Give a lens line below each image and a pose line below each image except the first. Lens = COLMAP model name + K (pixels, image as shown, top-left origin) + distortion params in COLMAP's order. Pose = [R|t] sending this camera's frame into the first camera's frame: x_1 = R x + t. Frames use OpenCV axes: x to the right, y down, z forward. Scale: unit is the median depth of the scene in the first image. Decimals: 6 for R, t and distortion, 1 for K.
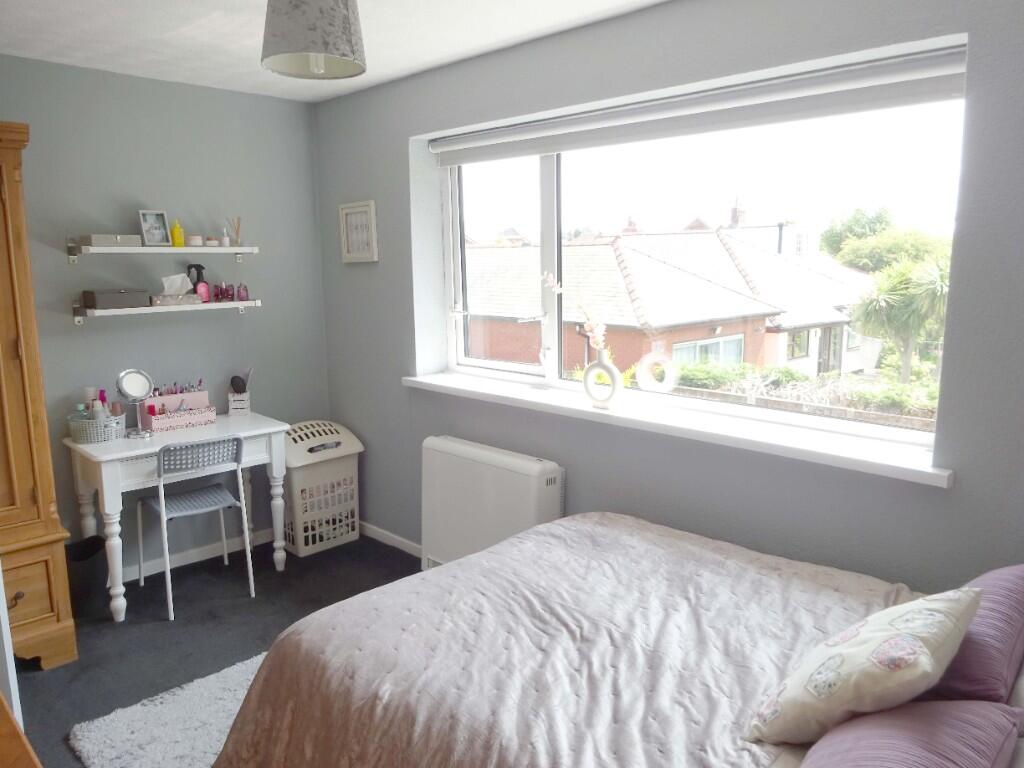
lens RADIAL K [[762.3, 0, 511.2], [0, 762.3, 385.6], [0, 0, 1]] dist [0.007610, -0.005101]
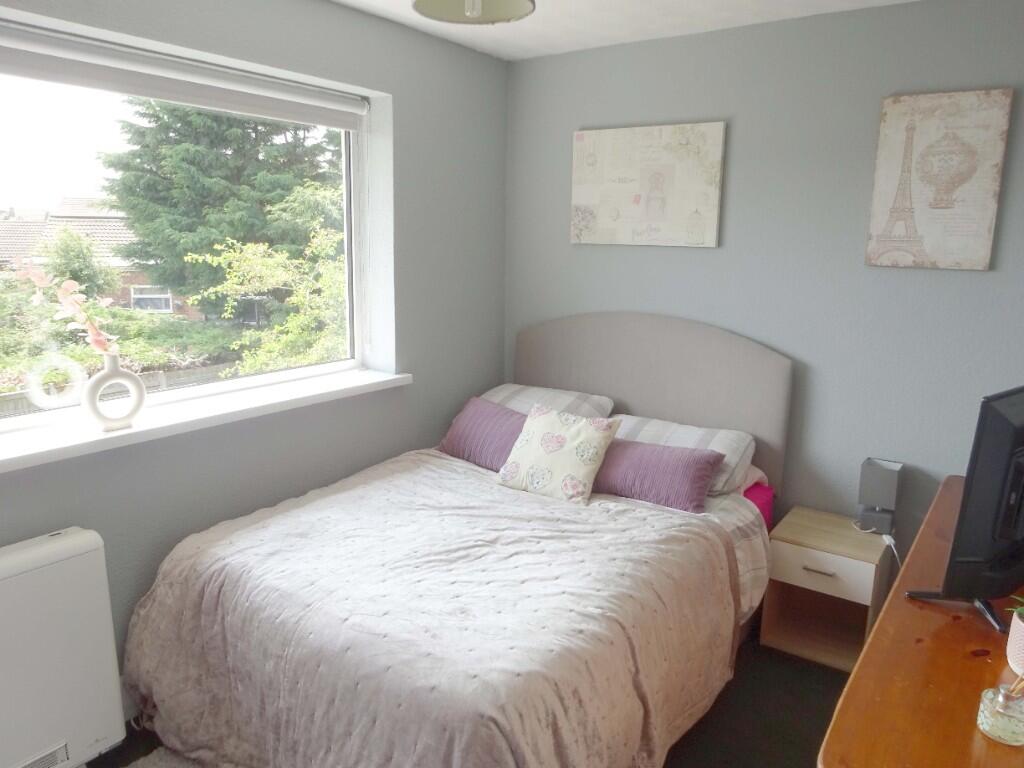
lens RADIAL K [[762.3, 0, 511.2], [0, 762.3, 385.6], [0, 0, 1]] dist [0.007610, -0.005101]
pose [[-0.180070, -0.185549, 0.965995, -0.925050], [0.154743, 0.964477, 0.214102, -0.155770], [-0.971406, 0.188034, -0.144961, 0.943157]]
